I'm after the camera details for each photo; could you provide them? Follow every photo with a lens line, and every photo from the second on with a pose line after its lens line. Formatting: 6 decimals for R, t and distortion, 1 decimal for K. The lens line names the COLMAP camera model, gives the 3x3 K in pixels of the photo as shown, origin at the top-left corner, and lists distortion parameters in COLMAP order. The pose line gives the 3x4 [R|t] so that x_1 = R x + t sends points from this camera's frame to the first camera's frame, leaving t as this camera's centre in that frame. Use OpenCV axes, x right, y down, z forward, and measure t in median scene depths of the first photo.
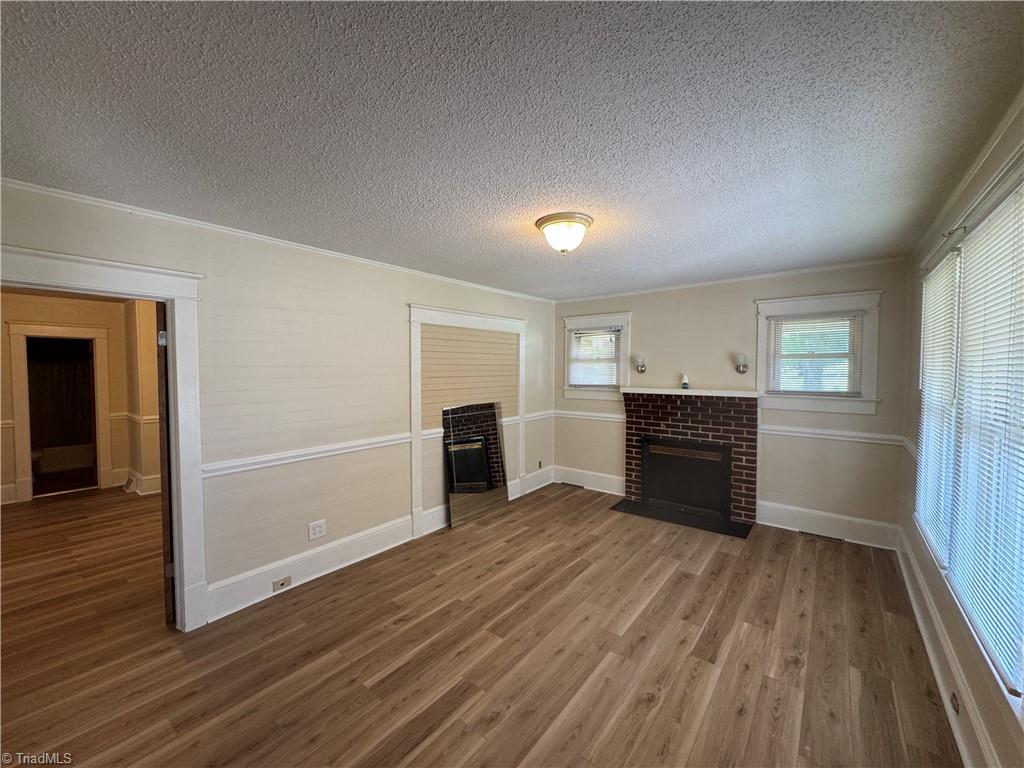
lens RADIAL K [[409.2, 0, 512.6], [0, 409.2, 380.4], [0, 0, 1]] dist [-0.002420, 0.000722]
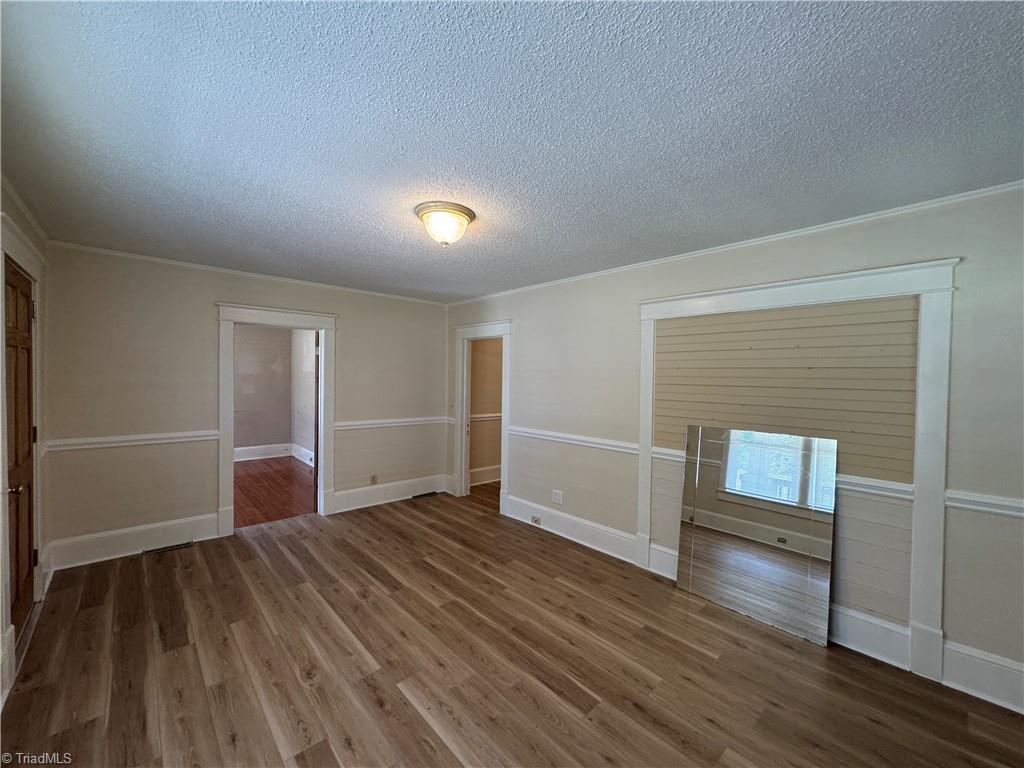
lens RADIAL K [[409.2, 0, 511.7], [0, 409.2, 380.9], [0, 0, 1]] dist [-0.002420, 0.000722]
pose [[-0.151514, 0.011644, -0.988387, 0.729459], [-0.044606, 0.998831, 0.018605, -0.017503], [0.987448, 0.046906, -0.150817, 0.921702]]
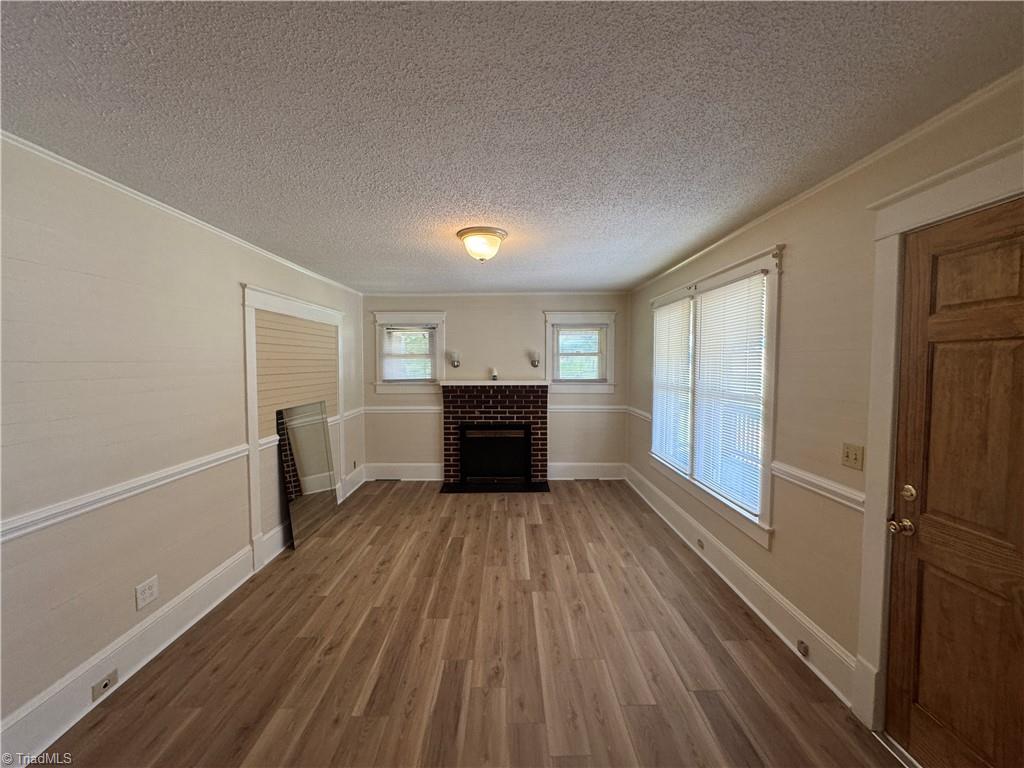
lens RADIAL K [[409.2, 0, 510.6], [0, 409.2, 380.6], [0, 0, 1]] dist [-0.002420, 0.000722]
pose [[0.780303, -0.028970, 0.624730, -0.372318], [0.020452, 0.999574, 0.020808, -0.003245], [-0.625067, -0.003460, 0.780564, 0.049017]]
